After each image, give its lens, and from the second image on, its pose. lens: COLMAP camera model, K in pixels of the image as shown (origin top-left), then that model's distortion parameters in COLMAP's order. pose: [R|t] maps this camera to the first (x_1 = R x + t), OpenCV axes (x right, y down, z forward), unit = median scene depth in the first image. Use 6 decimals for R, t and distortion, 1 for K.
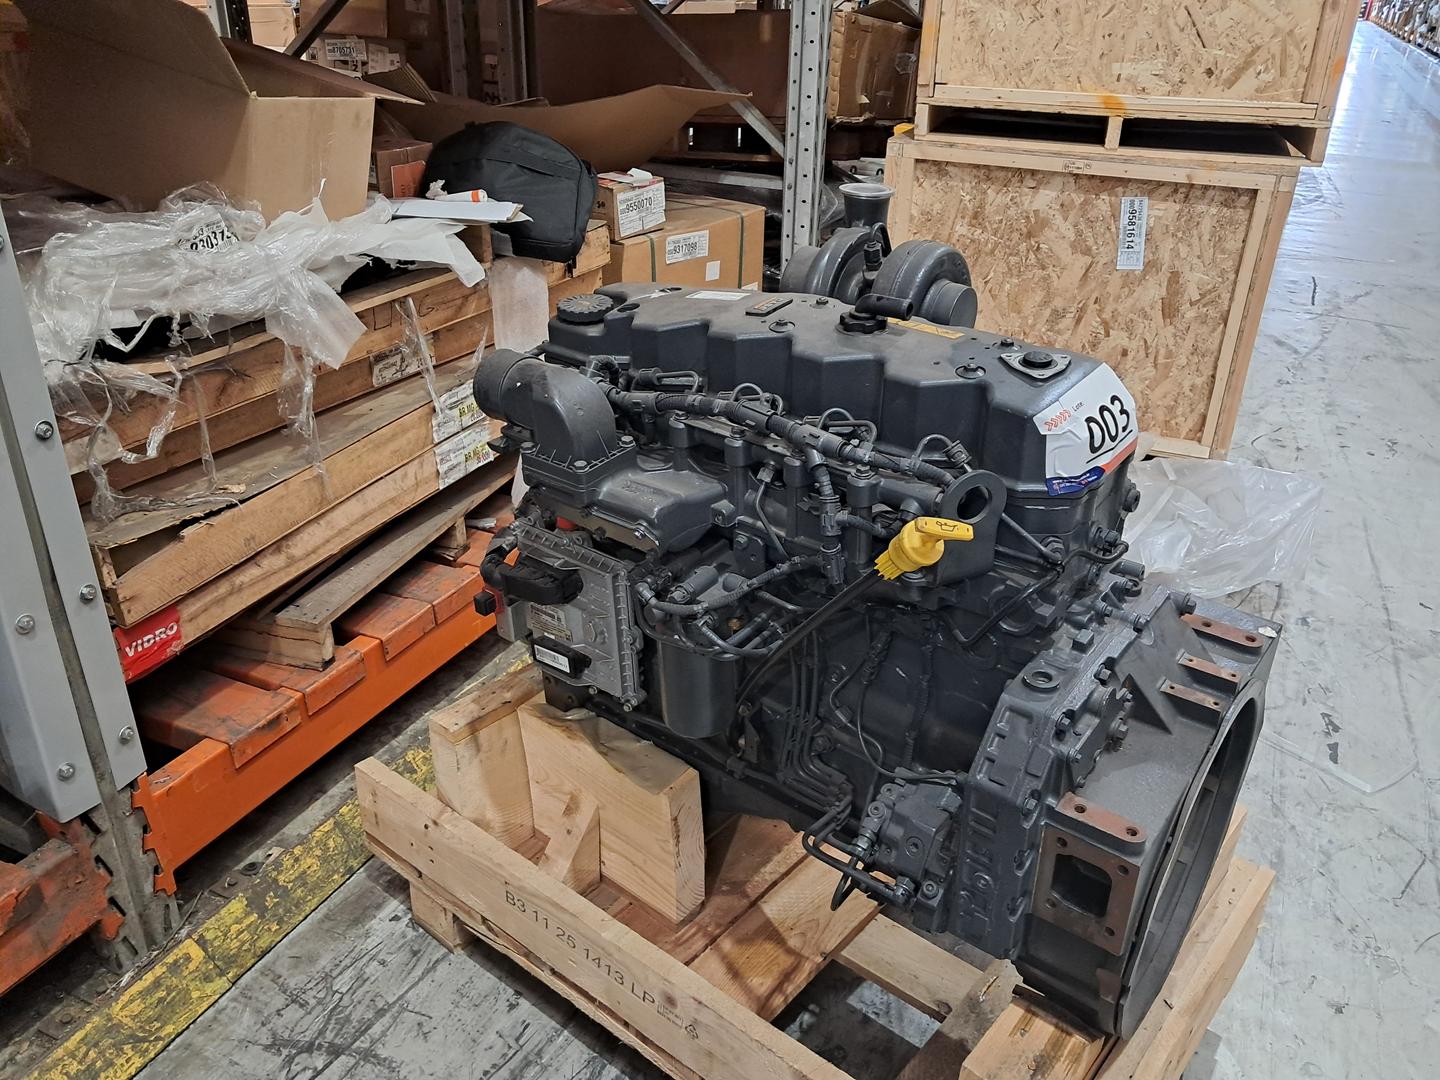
lens RADIAL K [[1168.9, 0, 720.0], [0, 1168.9, 540.0], [0, 0, 1]] dist [0.070783, -0.103708]
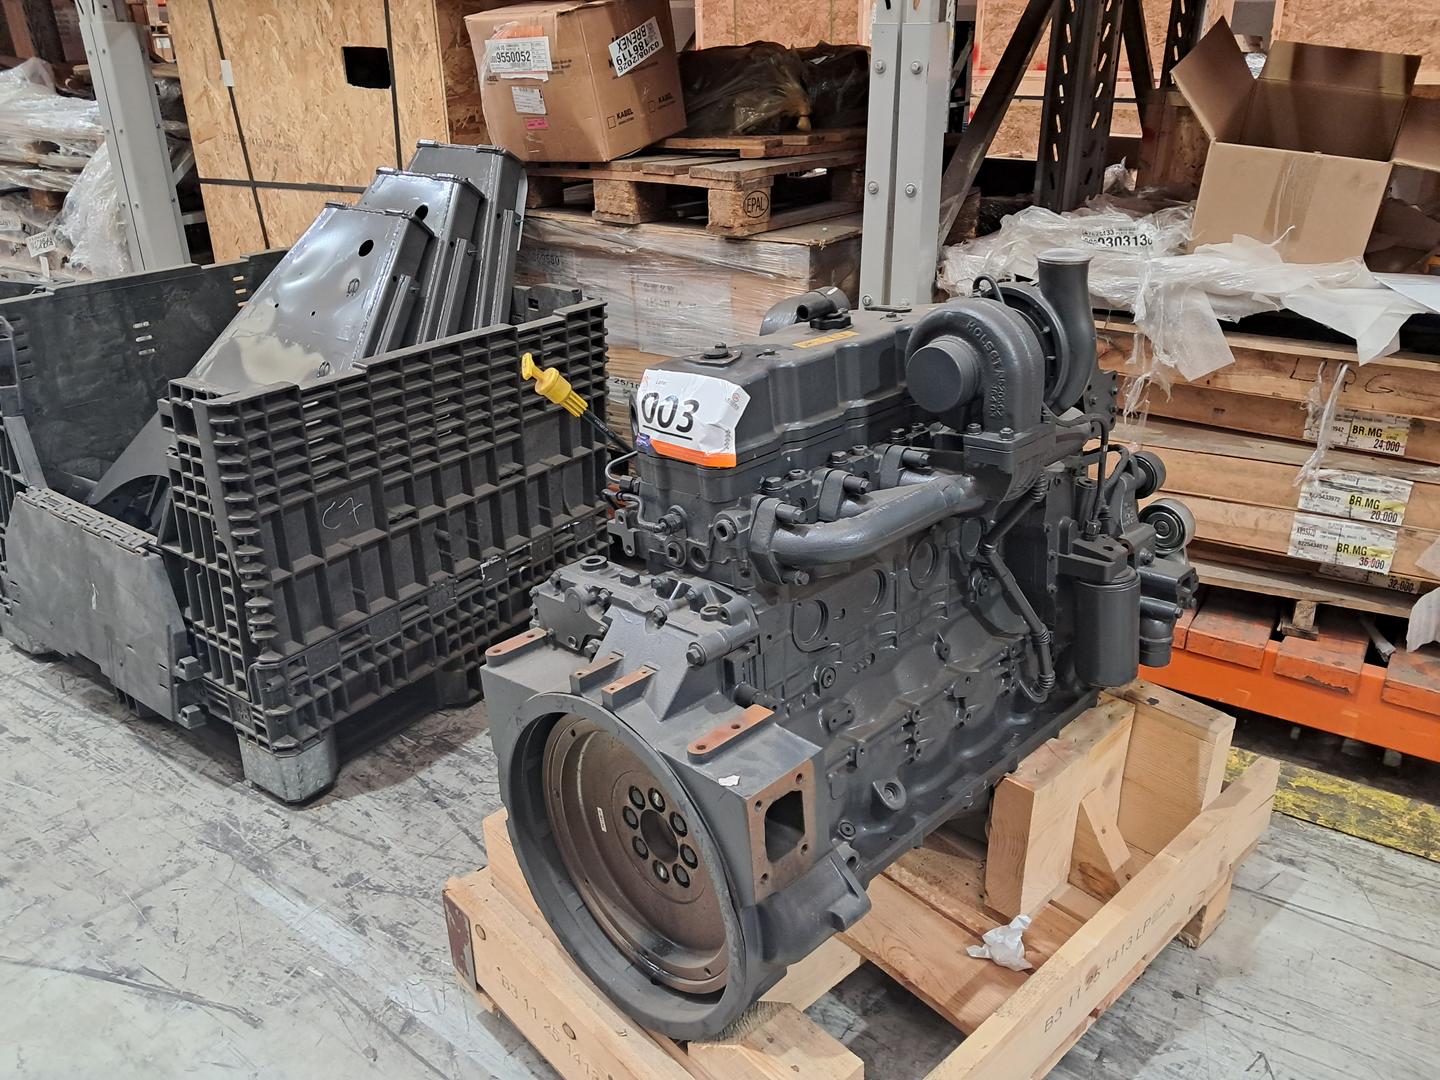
lens RADIAL K [[1117.2, 0, 720.0], [0, 1117.2, 540.0], [0, 0, 1]] dist [0.064789, -0.078160]
pose [[-0.122464, 0.394651, -0.910633, 0.885172], [-0.438289, 0.801716, 0.406391, -0.300534], [0.890452, 0.448889, 0.074790, 0.657737]]
